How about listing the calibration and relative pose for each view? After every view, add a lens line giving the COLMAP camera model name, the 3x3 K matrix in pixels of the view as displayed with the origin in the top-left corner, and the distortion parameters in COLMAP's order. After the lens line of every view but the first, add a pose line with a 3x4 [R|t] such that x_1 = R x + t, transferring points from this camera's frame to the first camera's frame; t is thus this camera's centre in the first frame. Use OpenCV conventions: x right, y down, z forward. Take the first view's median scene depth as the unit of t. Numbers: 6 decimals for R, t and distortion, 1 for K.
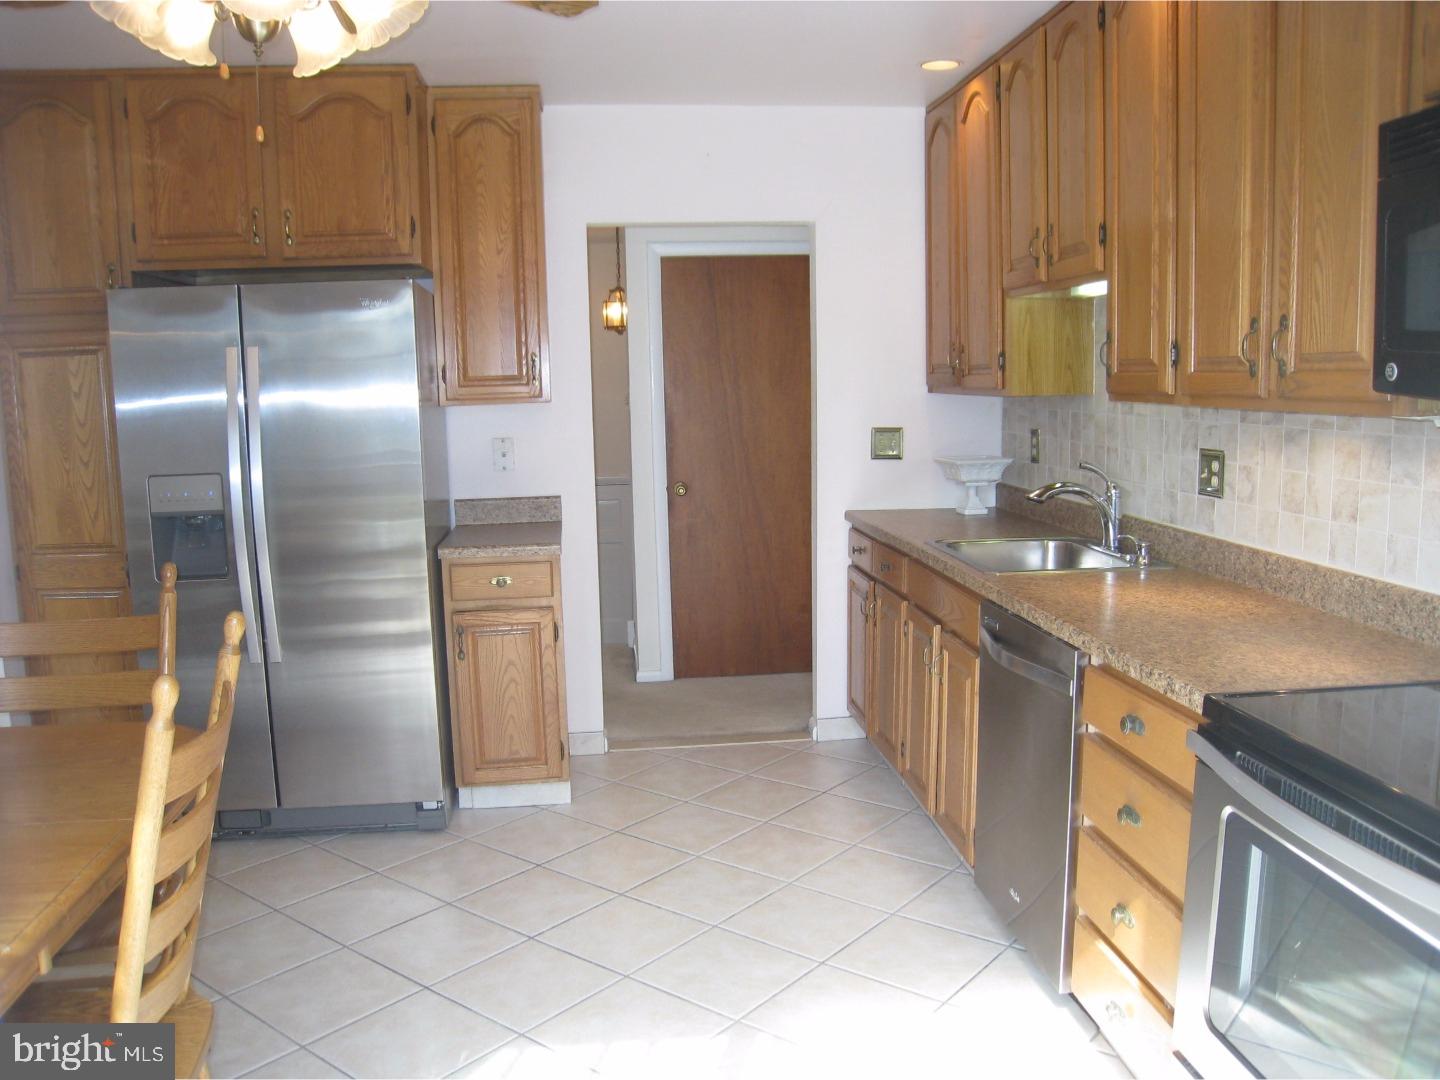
lens RADIAL K [[1171.9, 0, 719.9], [0, 1171.9, 542.1], [0, 0, 1]] dist [-0.144190, 0.056771]
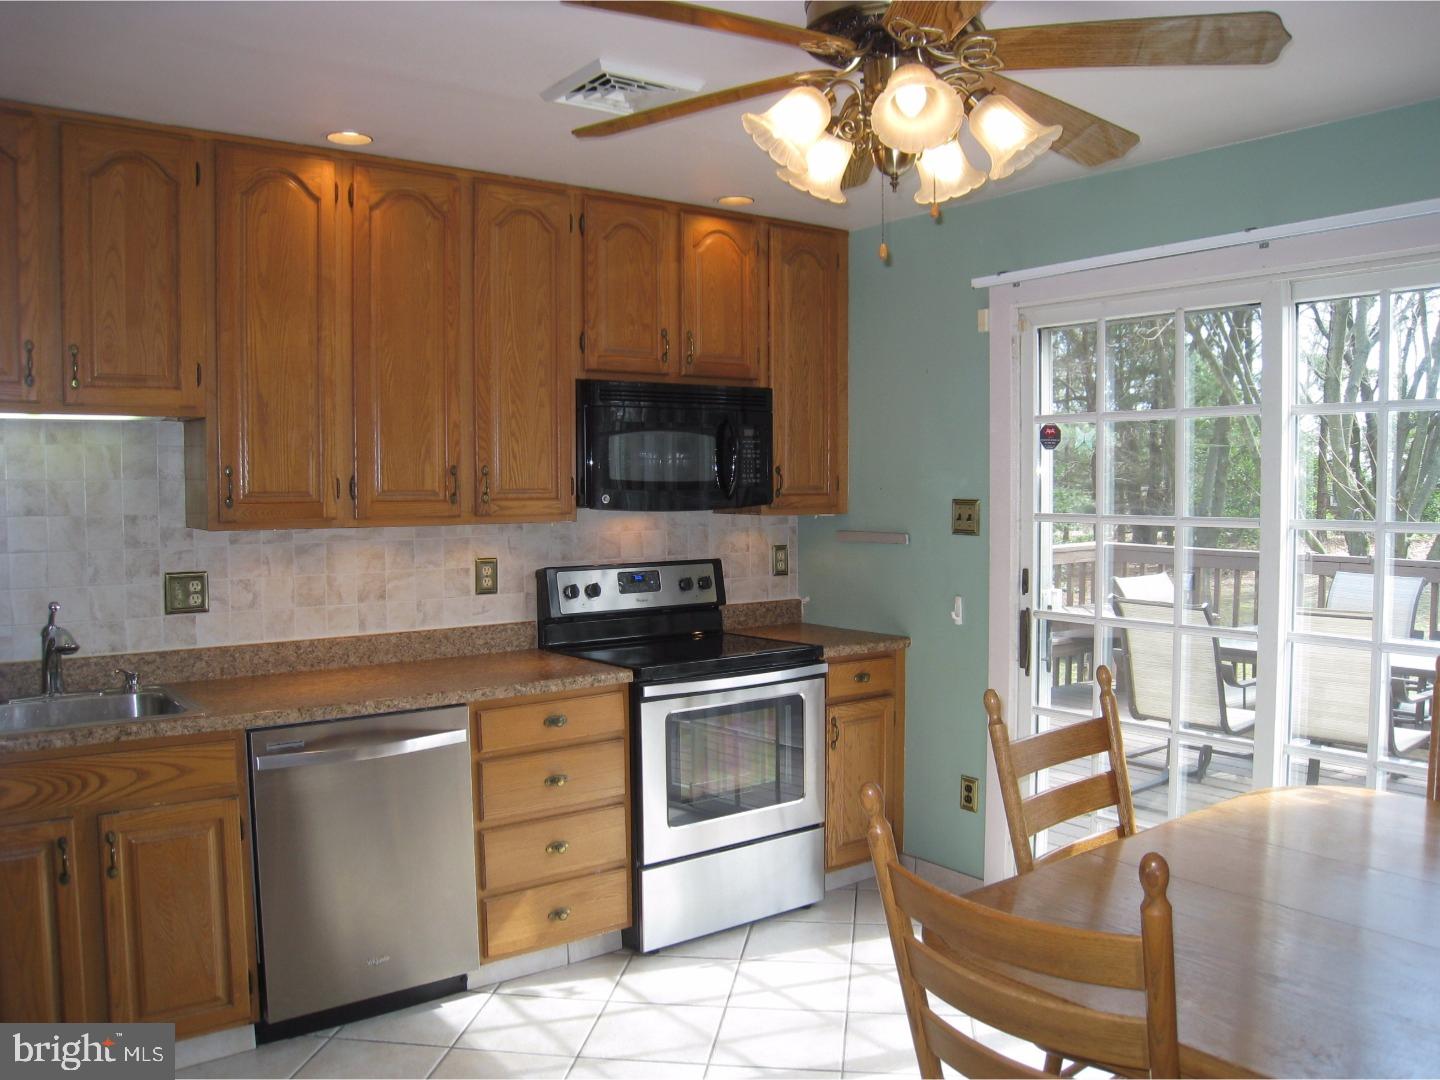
lens RADIAL K [[1171.9, 0, 721.7], [0, 1171.9, 547.3], [0, 0, 1]] dist [-0.144190, 0.056771]
pose [[-0.516863, -0.024020, 0.855731, -0.907498], [0.132516, 0.985313, 0.107697, -0.177115], [-0.845749, 0.169063, -0.506089, 1.272093]]
